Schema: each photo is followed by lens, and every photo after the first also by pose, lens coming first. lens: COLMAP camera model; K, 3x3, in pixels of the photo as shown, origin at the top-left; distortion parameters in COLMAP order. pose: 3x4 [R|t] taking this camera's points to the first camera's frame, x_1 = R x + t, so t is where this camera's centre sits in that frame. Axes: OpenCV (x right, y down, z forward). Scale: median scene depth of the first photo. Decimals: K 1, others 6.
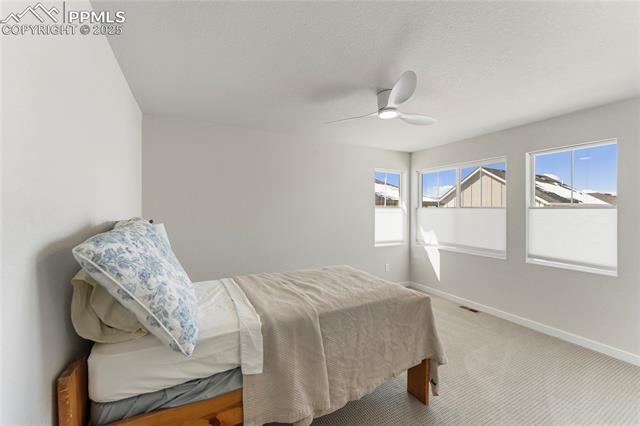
lens RADIAL K [[253.5, 0, 320.0], [0, 253.5, 213.0], [0, 0, 1]] dist [-0.000207, -0.000036]
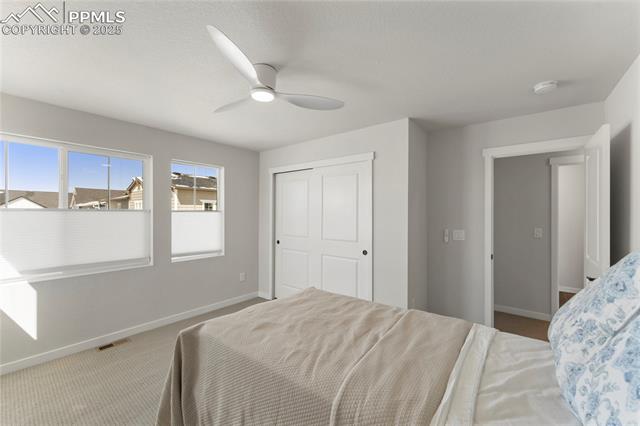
lens RADIAL K [[253.5, 0, 320.0], [0, 253.5, 213.0], [0, 0, 1]] dist [-0.000207, -0.000036]
pose [[-0.385674, -0.007115, 0.922608, -0.395487], [0.009197, 0.999891, 0.011556, -0.017620], [-0.922589, 0.012942, -0.385567, 0.831887]]
